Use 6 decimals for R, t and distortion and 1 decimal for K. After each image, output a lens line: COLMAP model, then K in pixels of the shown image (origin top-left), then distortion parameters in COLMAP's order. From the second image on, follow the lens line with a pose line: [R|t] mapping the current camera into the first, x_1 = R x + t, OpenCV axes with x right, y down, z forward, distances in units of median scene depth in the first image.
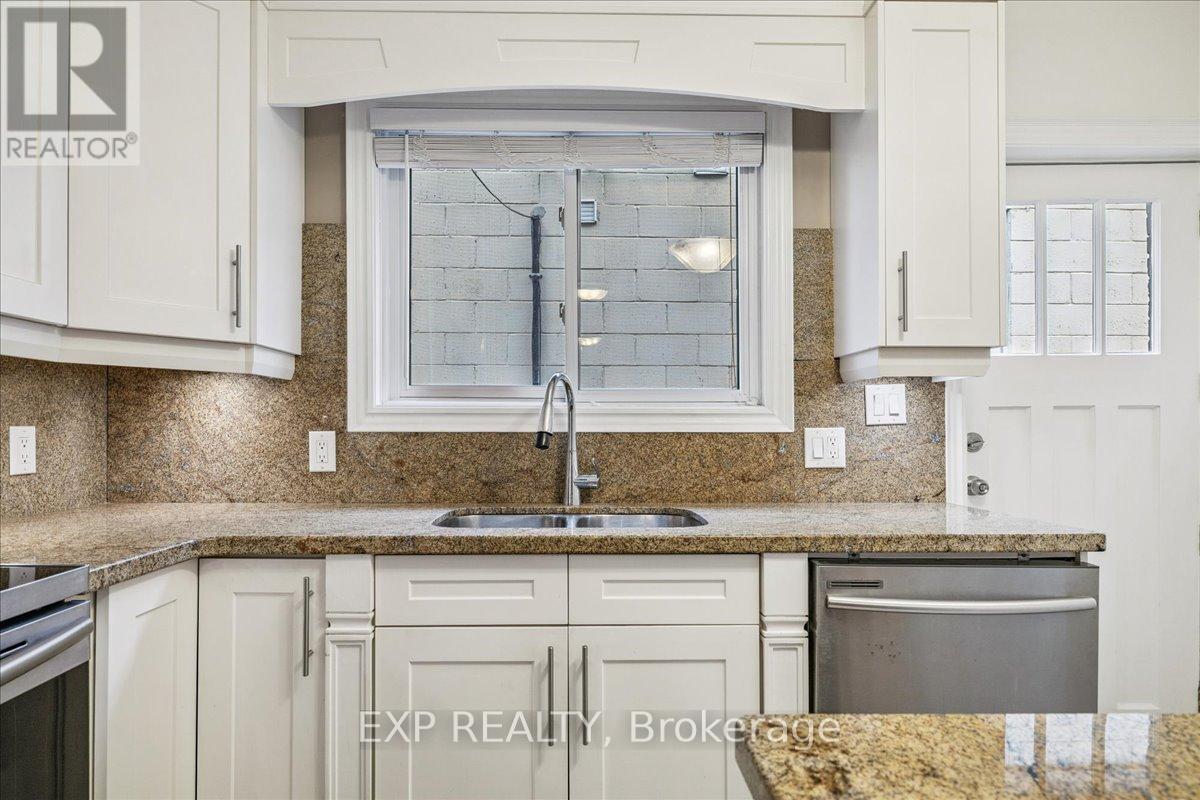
lens RADIAL K [[673.2, 0, 581.4], [0, 673.2, 424.7], [0, 0, 1]] dist [0.000675, 0.000208]
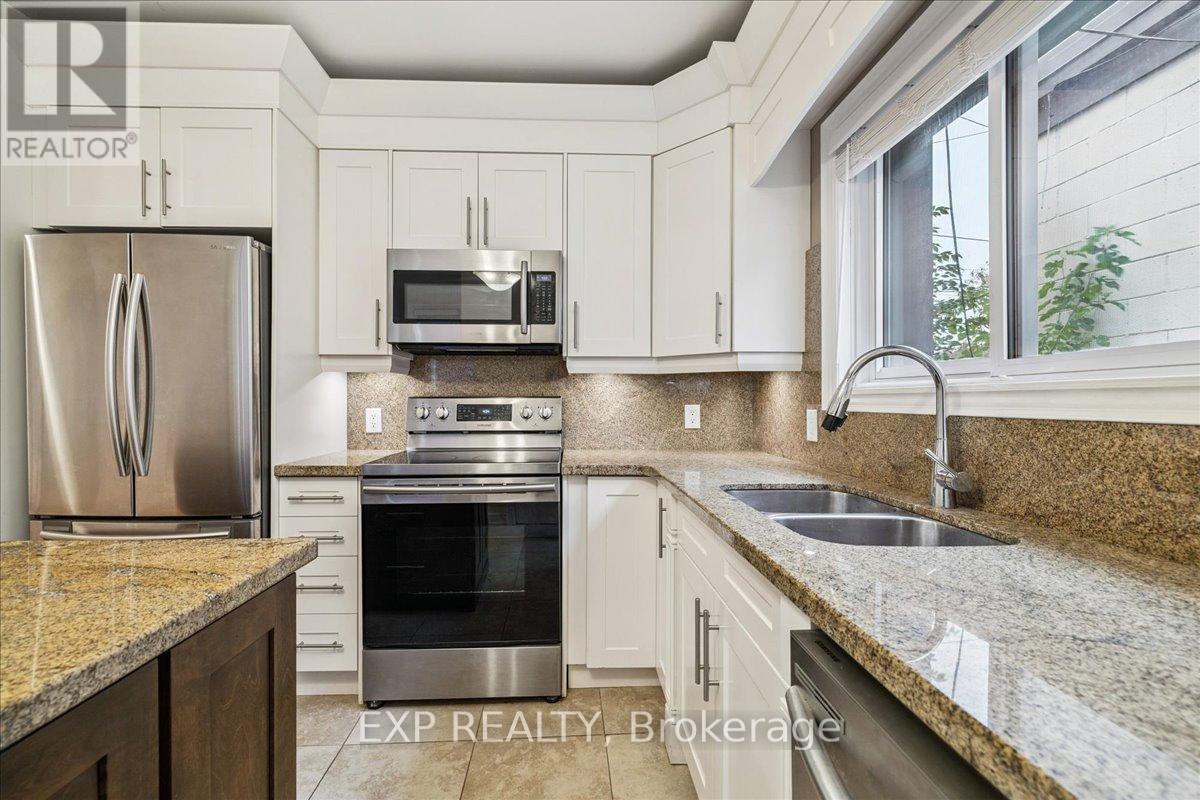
lens RADIAL K [[507.5, 0, 584.6], [0, 507.5, 401.7], [0, 0, 1]] dist [-0.001558, -0.000110]
pose [[0.017288, 0.000853, -0.999850, 0.571393], [0.003910, 0.999992, 0.000920, -0.007824], [0.999843, -0.003925, 0.017285, 0.549467]]
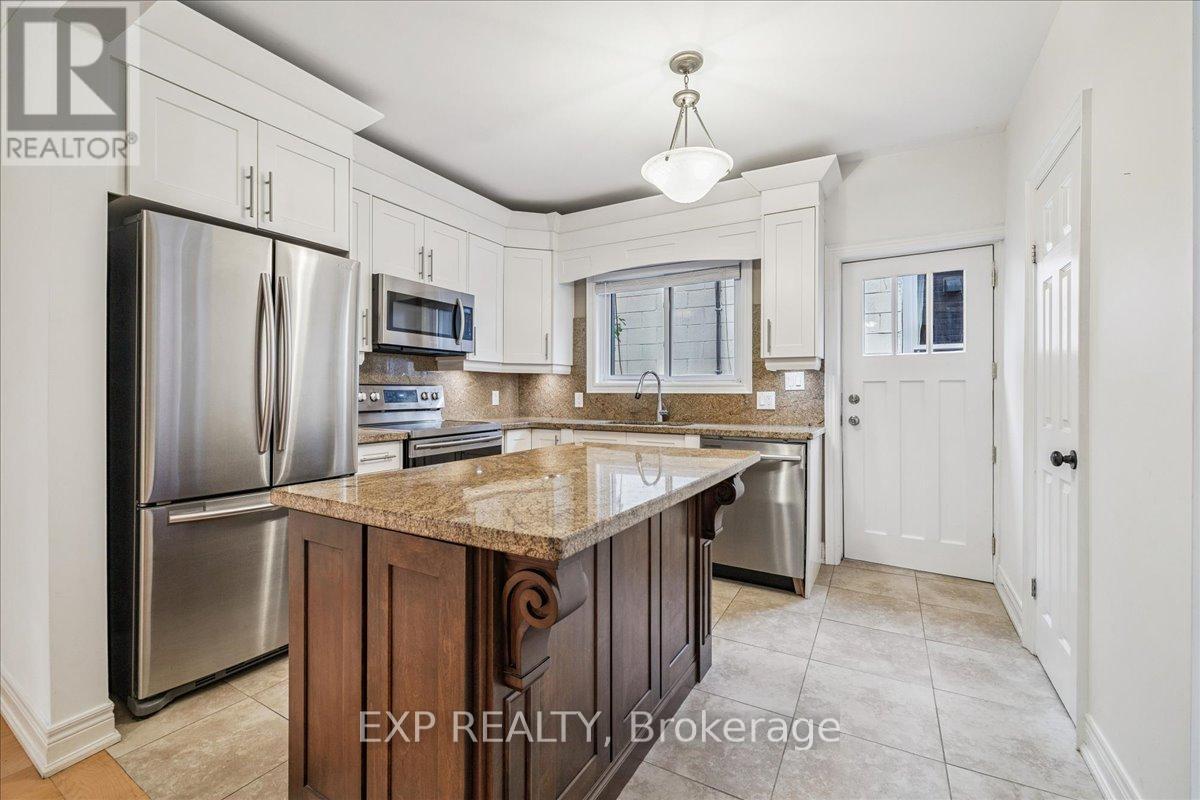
lens RADIAL K [[504.9, 0, 597.4], [0, 504.9, 396.4], [0, 0, 1]] dist [0.001644, 0.000302]
pose [[0.860262, 0.006480, -0.509812, 0.745769], [0.000029, 0.999919, 0.012758, -0.001552], [0.509853, -0.010990, 0.860191, -0.758938]]
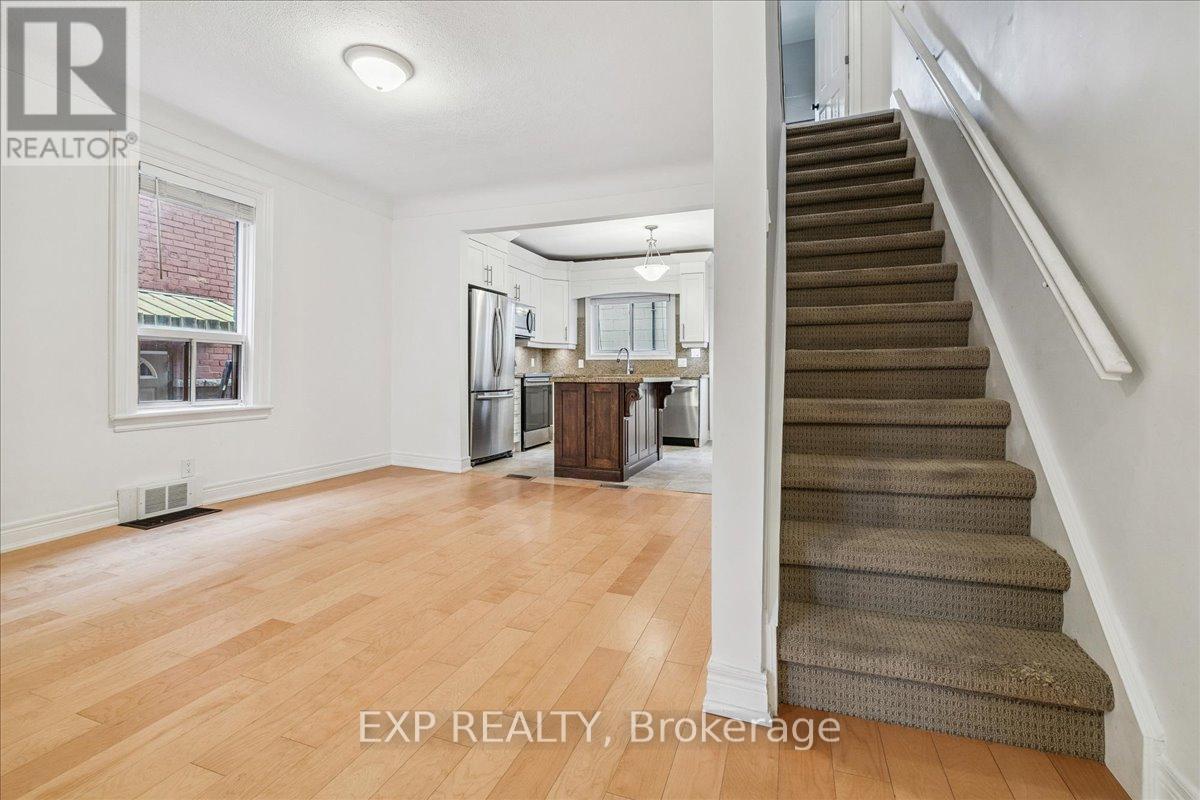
lens RADIAL K [[541.3, 0, 595.8], [0, 541.3, 370.9], [0, 0, 1]] dist [-0.000309, -0.000052]
pose [[0.931119, 0.000919, -0.364715, 1.163443], [-0.001412, 0.999998, -0.001084, 0.094780], [0.364713, 0.001524, 0.931119, -2.655075]]
